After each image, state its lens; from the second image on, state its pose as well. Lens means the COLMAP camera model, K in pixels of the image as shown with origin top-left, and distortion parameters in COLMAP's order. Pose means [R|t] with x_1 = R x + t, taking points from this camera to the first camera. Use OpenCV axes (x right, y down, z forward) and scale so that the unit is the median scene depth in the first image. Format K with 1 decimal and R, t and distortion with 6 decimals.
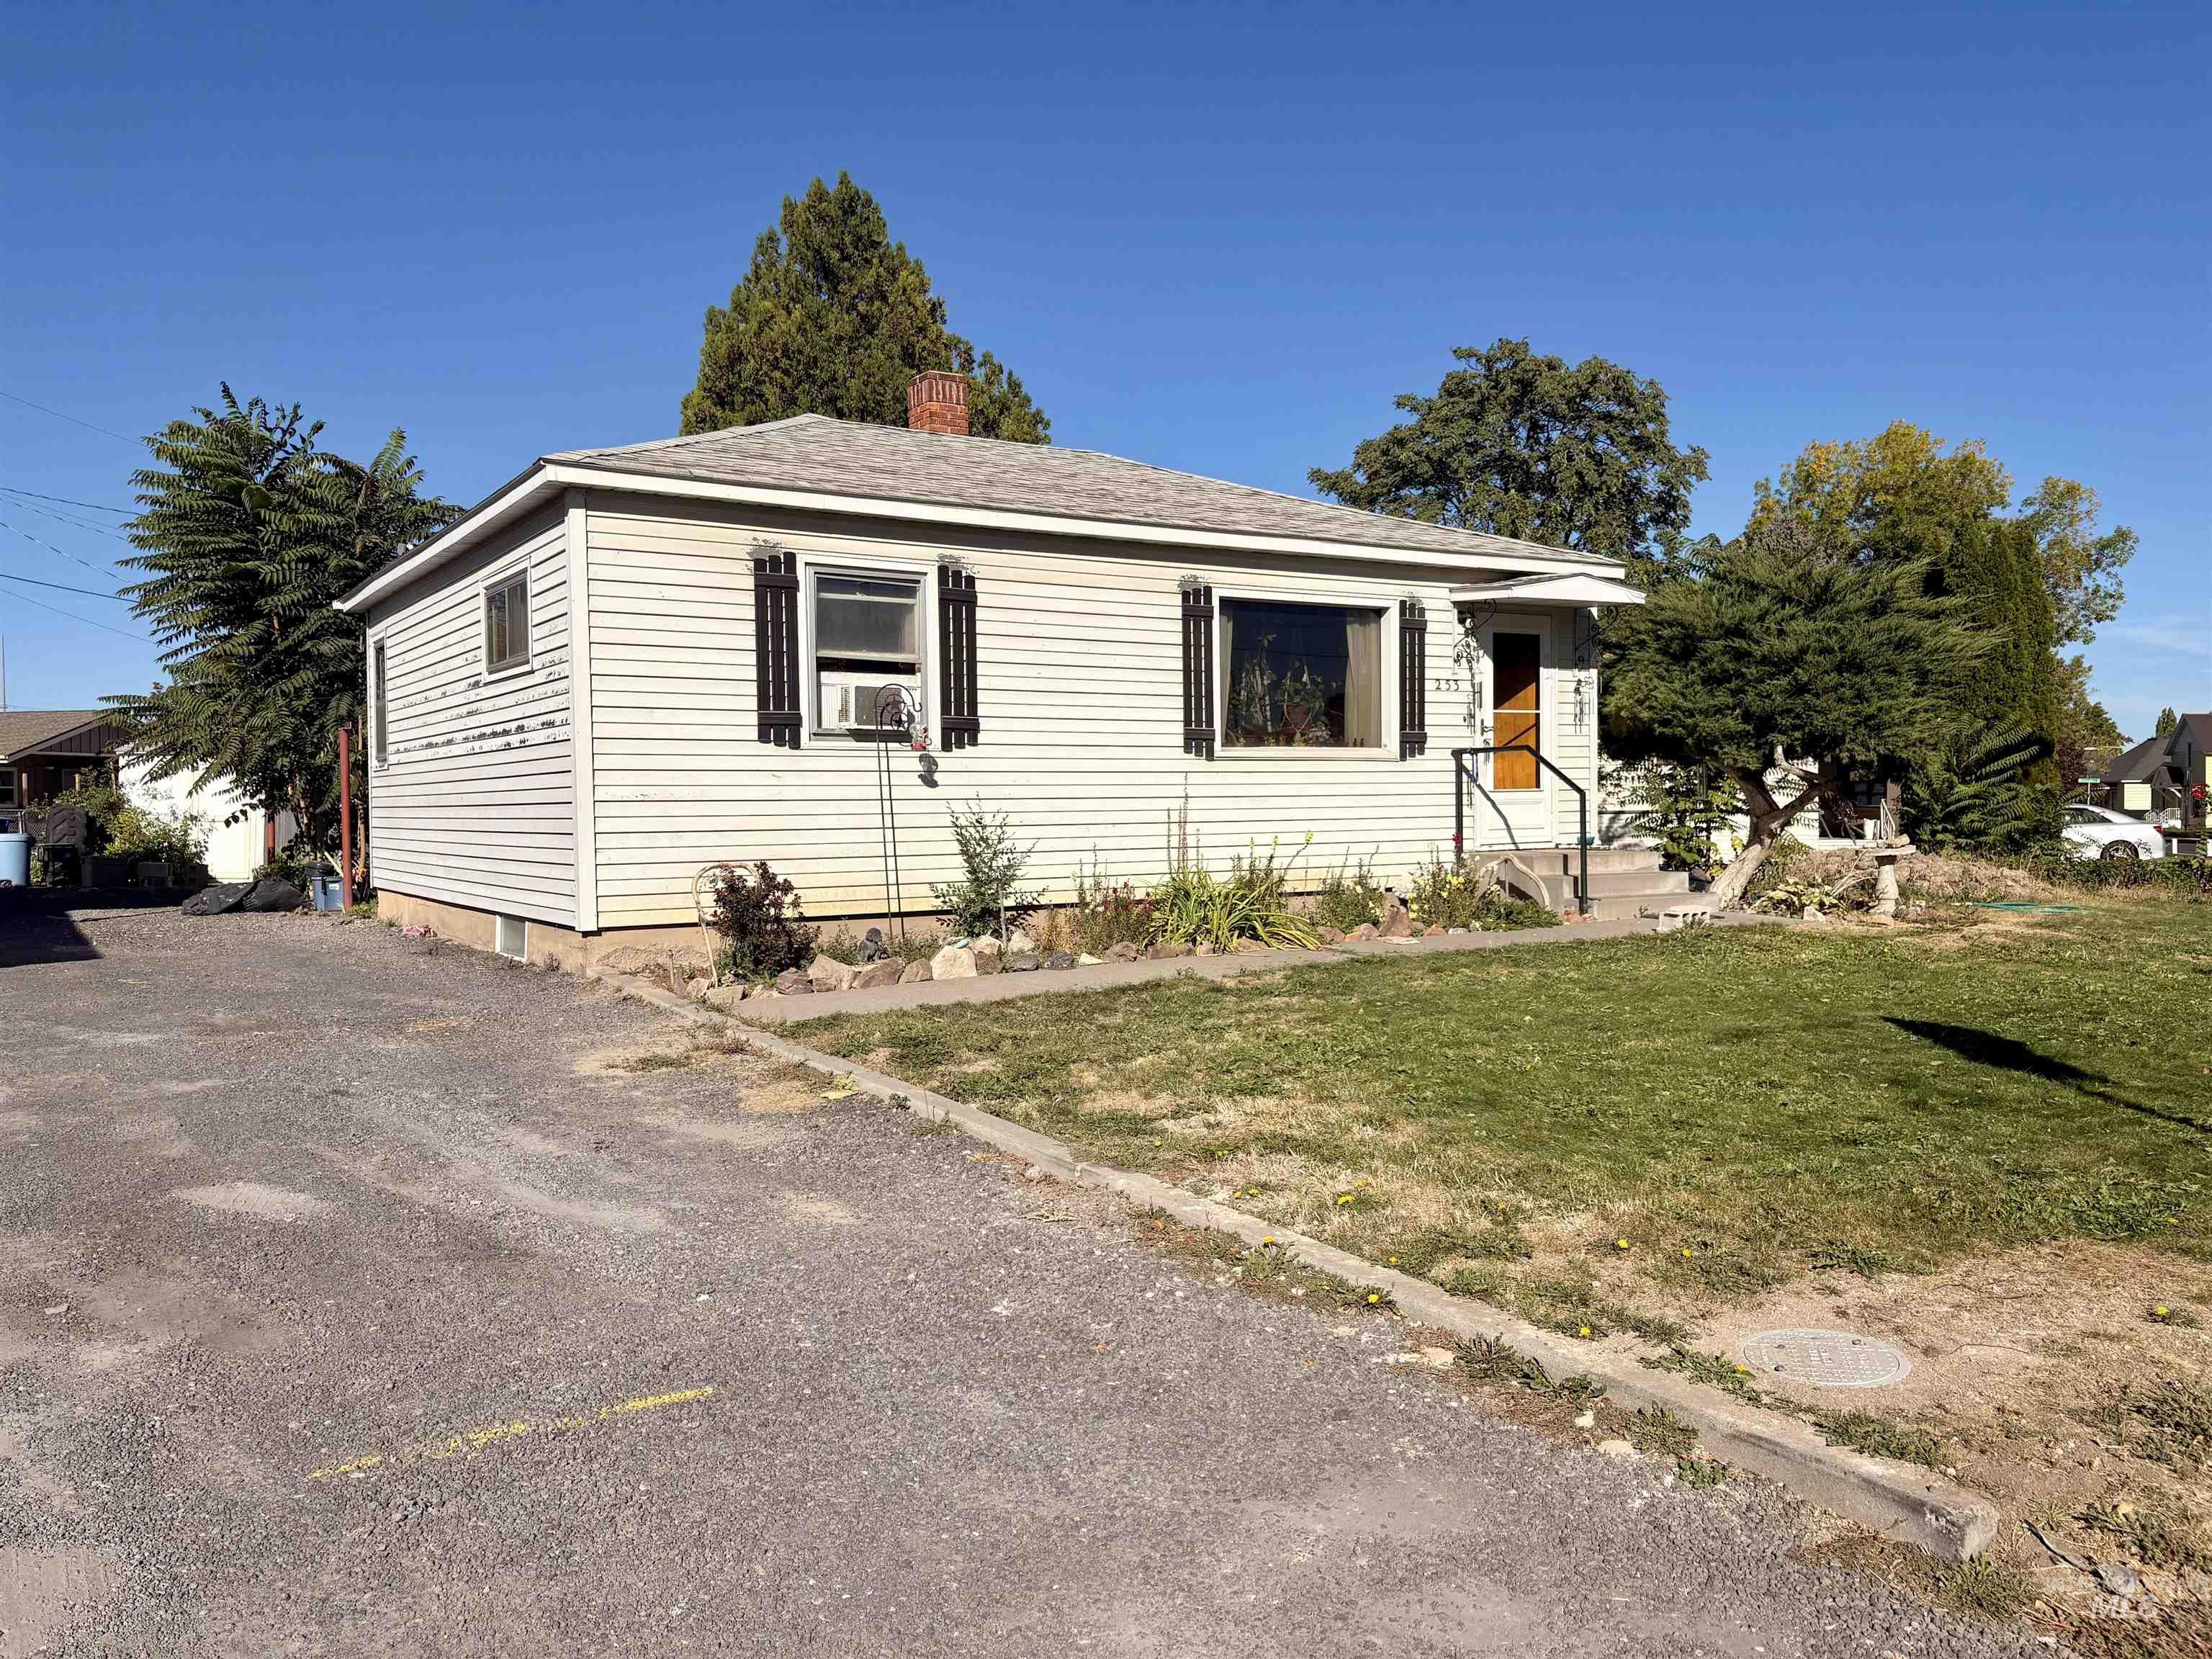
lens RADIAL K [[1670.2, 0, 1117.8], [0, 1670.2, 837.0], [0, 0, 1]] dist [0.103030, -0.144234]
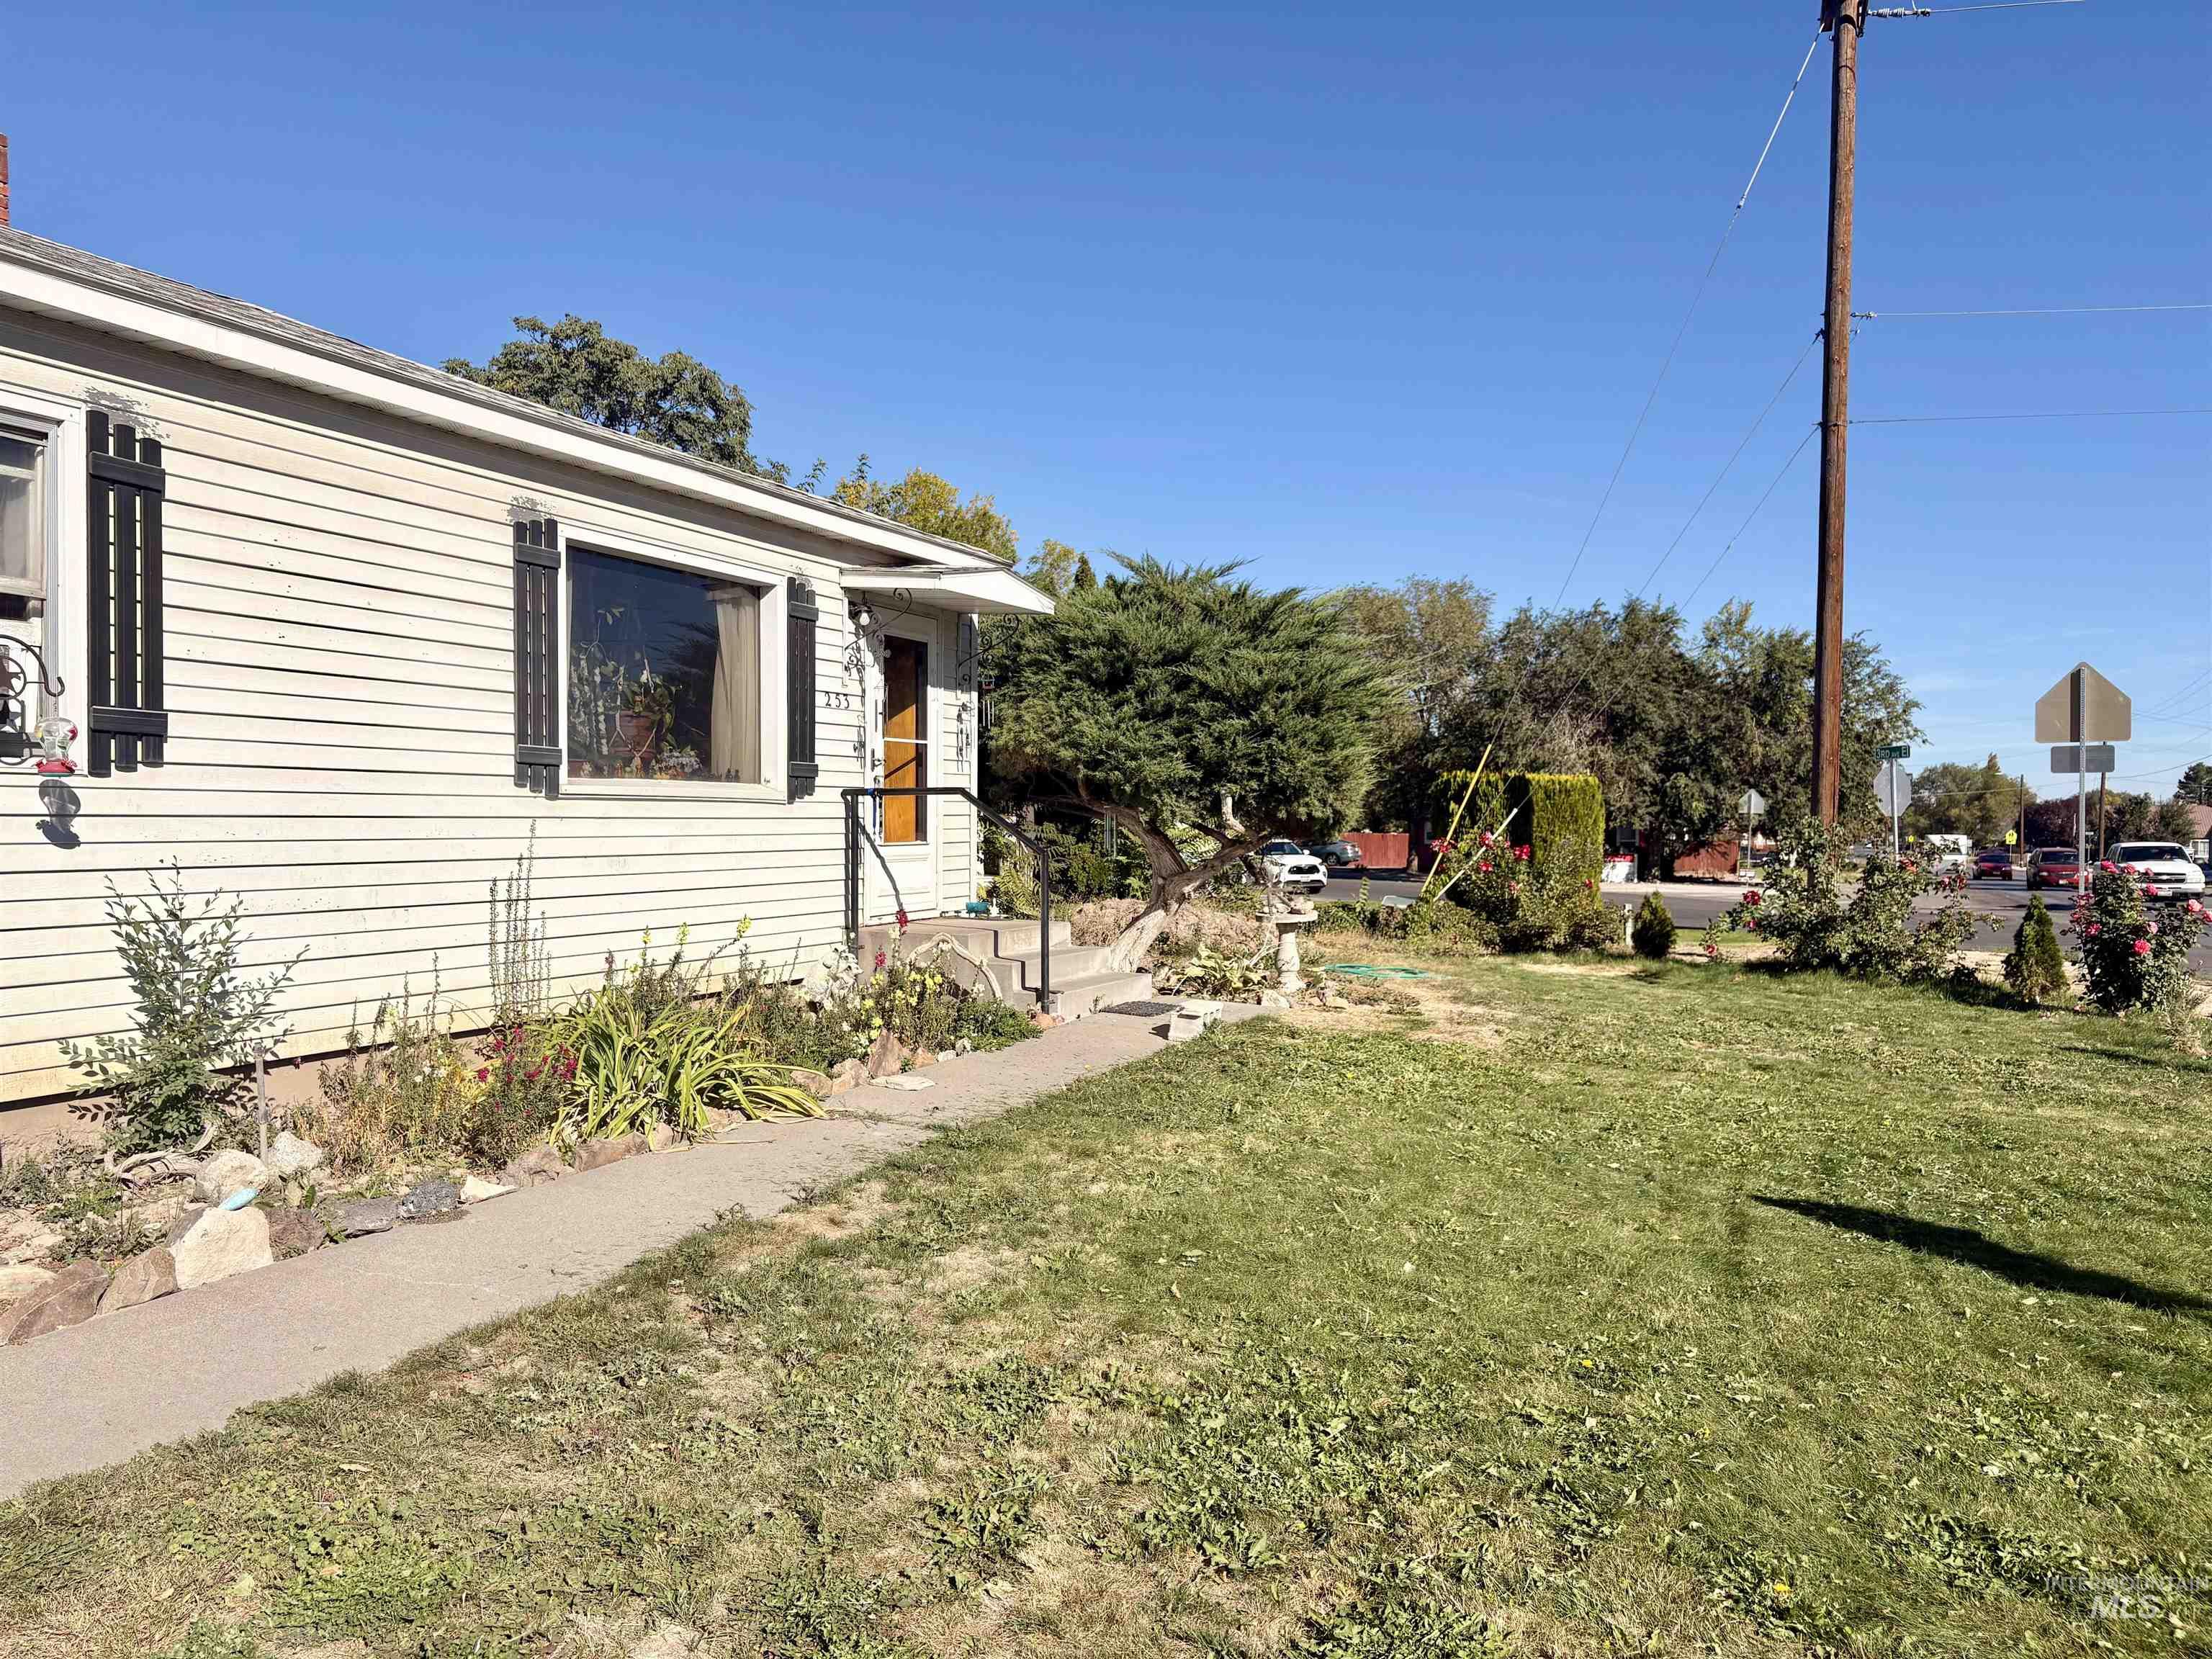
lens RADIAL K [[1670.2, 0, 1117.8], [0, 1670.2, 837.0], [0, 0, 1]] dist [0.103030, -0.144234]
pose [[0.831787, 0.010600, 0.554994, -0.114204], [-0.004230, 0.999910, -0.012758, -0.023813], [-0.555079, 0.008264, 0.831757, 0.346724]]
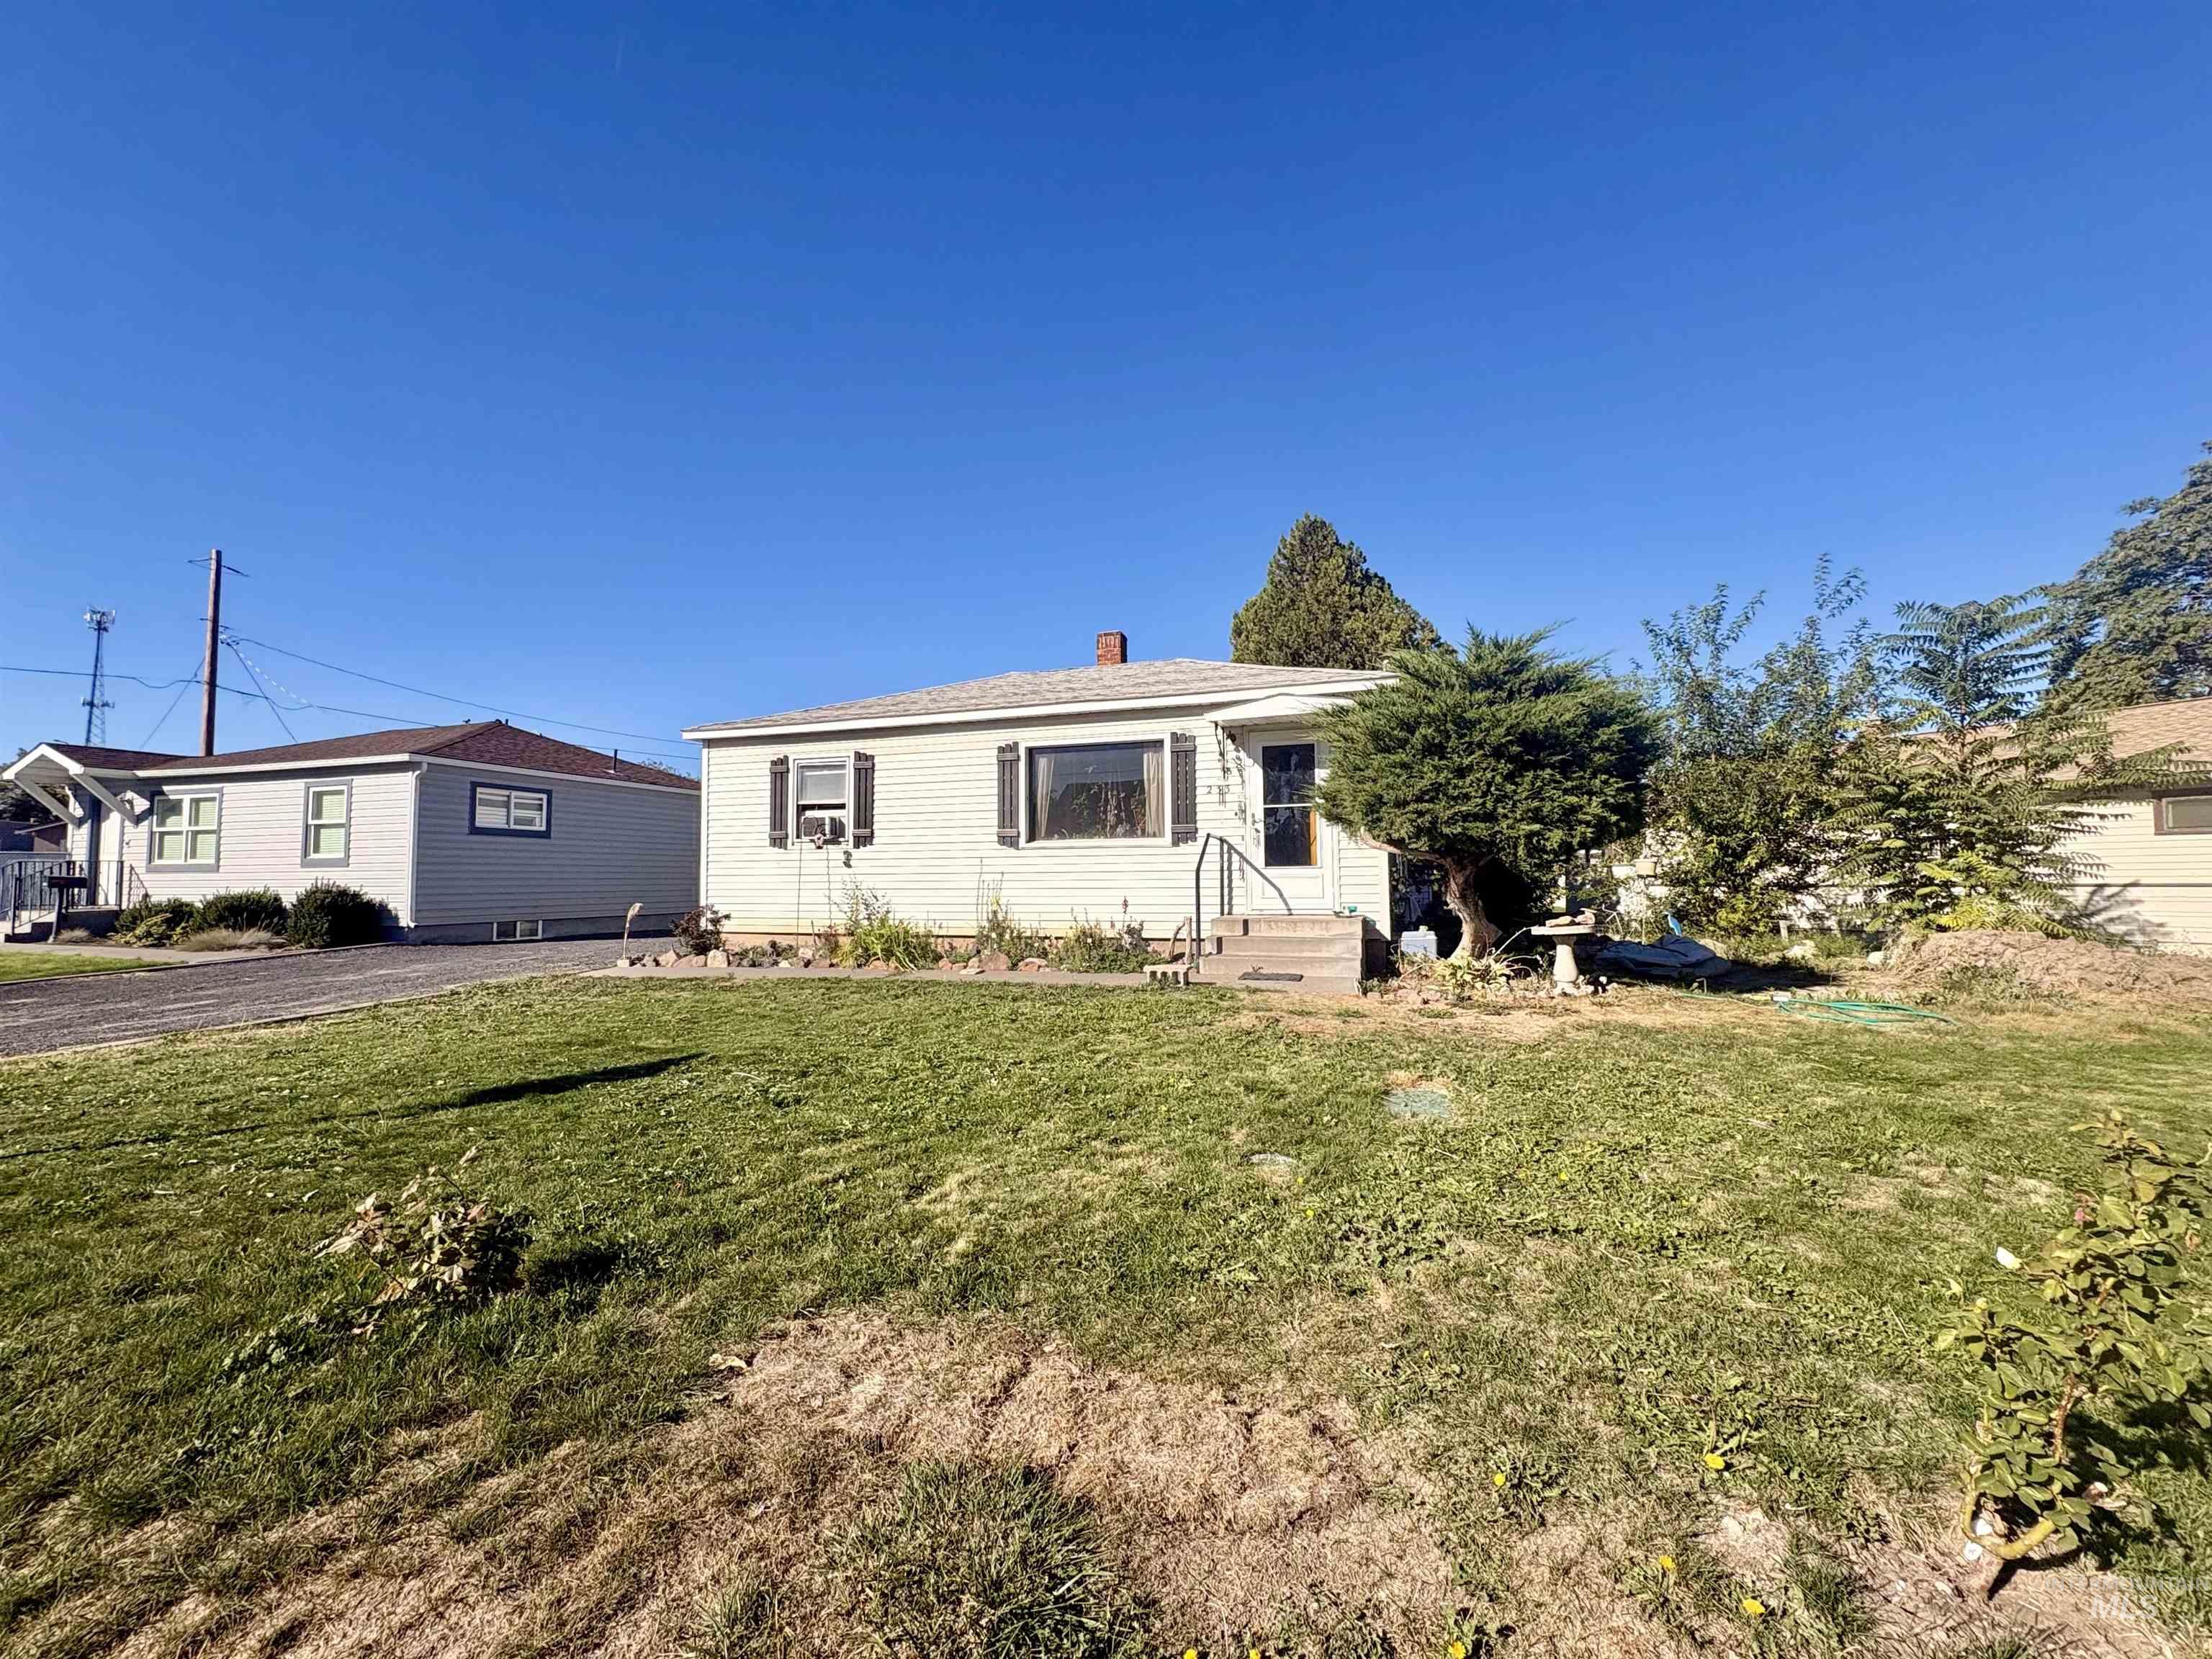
lens RADIAL K [[880.0, 0, 1106.0], [0, 880.0, 829.5], [0, 0, 1]] dist [-0.001475, 0.000437]
pose [[0.617142, -0.035008, -0.786072, 0.743329], [-0.015992, 0.998245, -0.057013, -0.017977], [0.786689, 0.047756, 0.615500, 0.528395]]
